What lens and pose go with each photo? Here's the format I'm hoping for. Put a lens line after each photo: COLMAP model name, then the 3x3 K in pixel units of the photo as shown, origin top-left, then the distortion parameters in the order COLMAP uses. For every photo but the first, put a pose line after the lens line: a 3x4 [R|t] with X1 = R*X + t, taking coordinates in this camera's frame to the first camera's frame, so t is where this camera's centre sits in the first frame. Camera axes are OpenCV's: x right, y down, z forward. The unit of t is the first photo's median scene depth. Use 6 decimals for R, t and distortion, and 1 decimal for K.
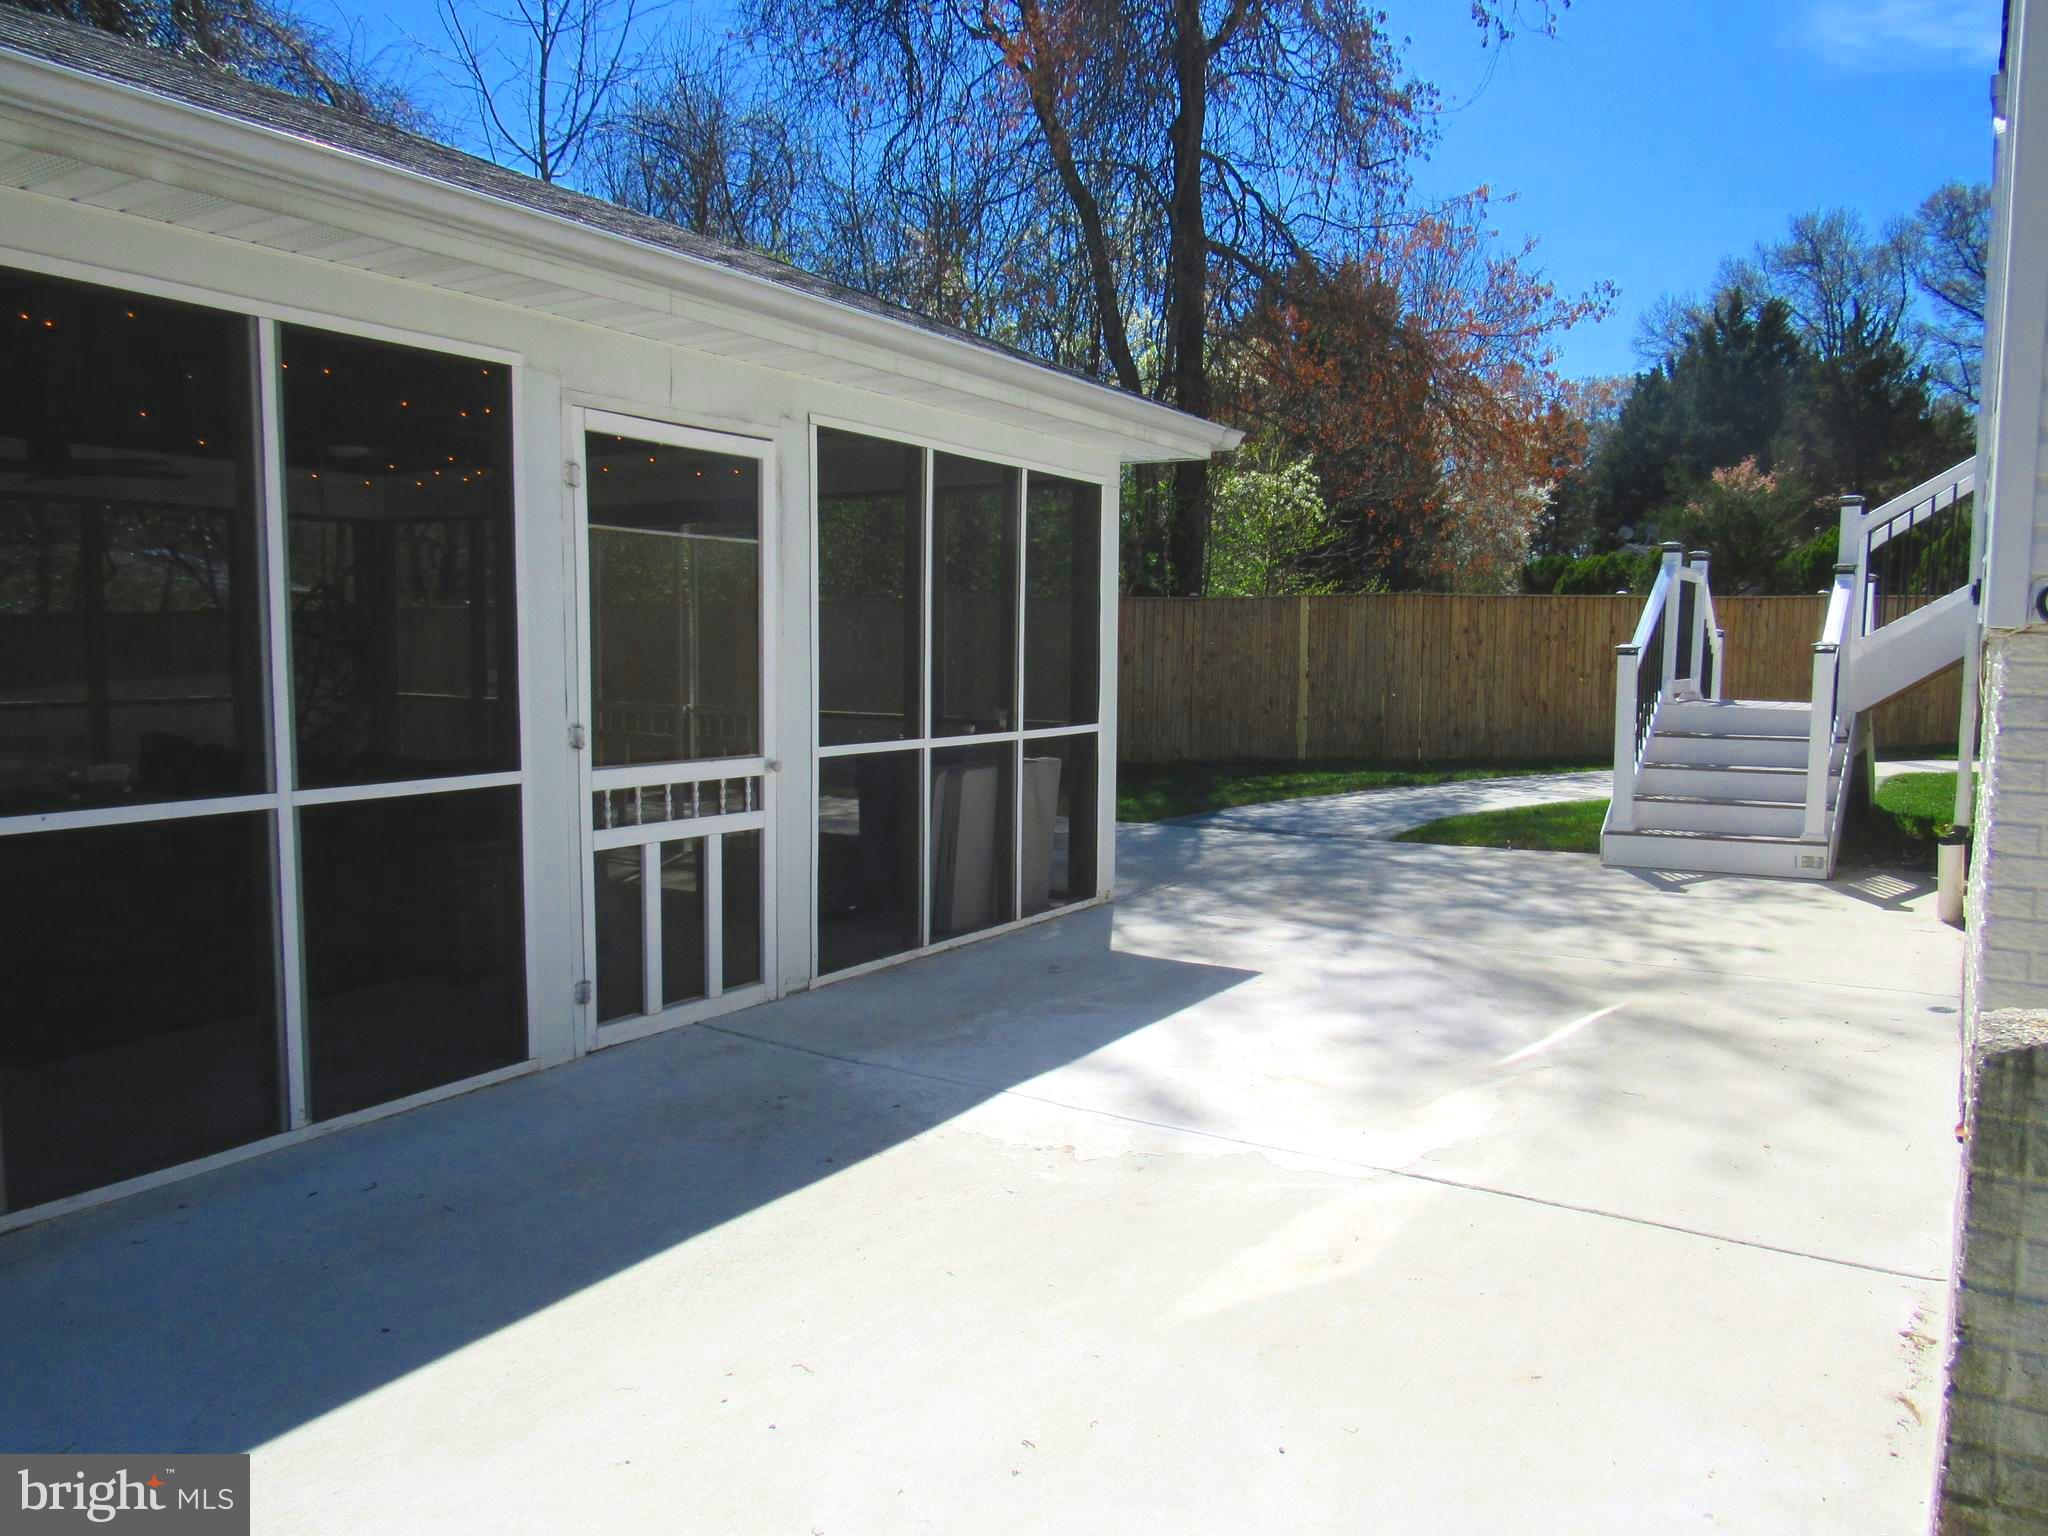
lens RADIAL K [[1474.7, 0, 1030.8], [0, 1474.7, 764.3], [0, 0, 1]] dist [-0.022833, 0.002840]
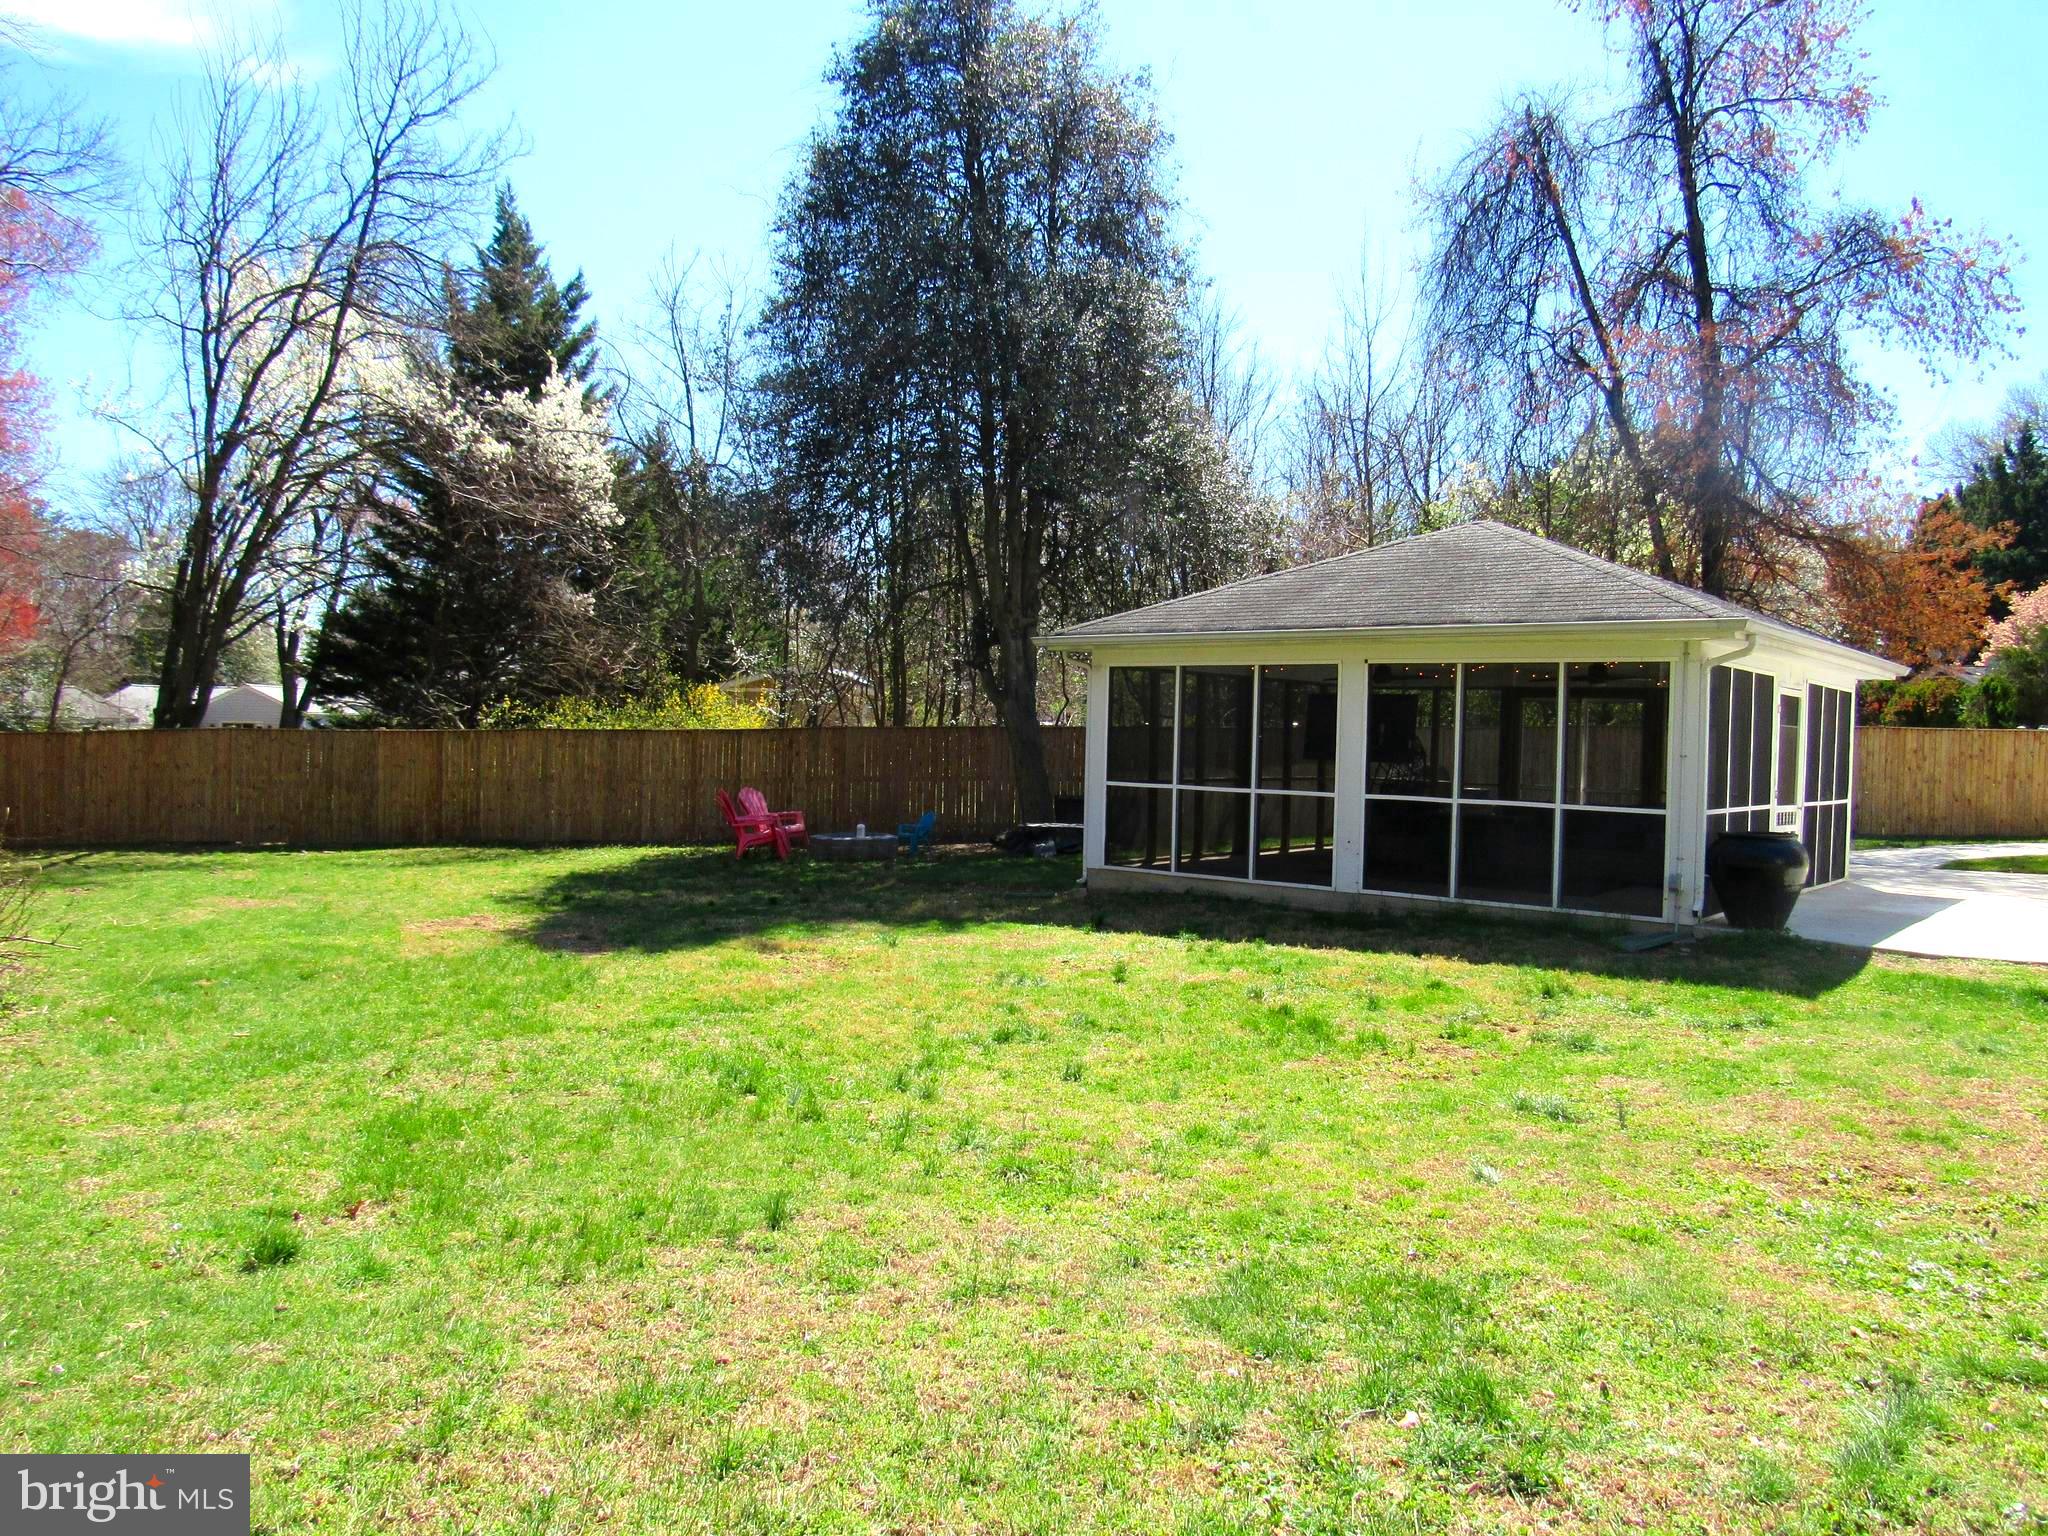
lens RADIAL K [[1474.7, 0, 1030.8], [0, 1474.7, 764.3], [0, 0, 1]] dist [-0.022833, 0.002840]
pose [[0.990307, 0.018294, -0.137689, -0.151425], [-0.026905, 0.997779, -0.060941, 0.015487], [0.136268, 0.064054, 0.988599, -0.236323]]
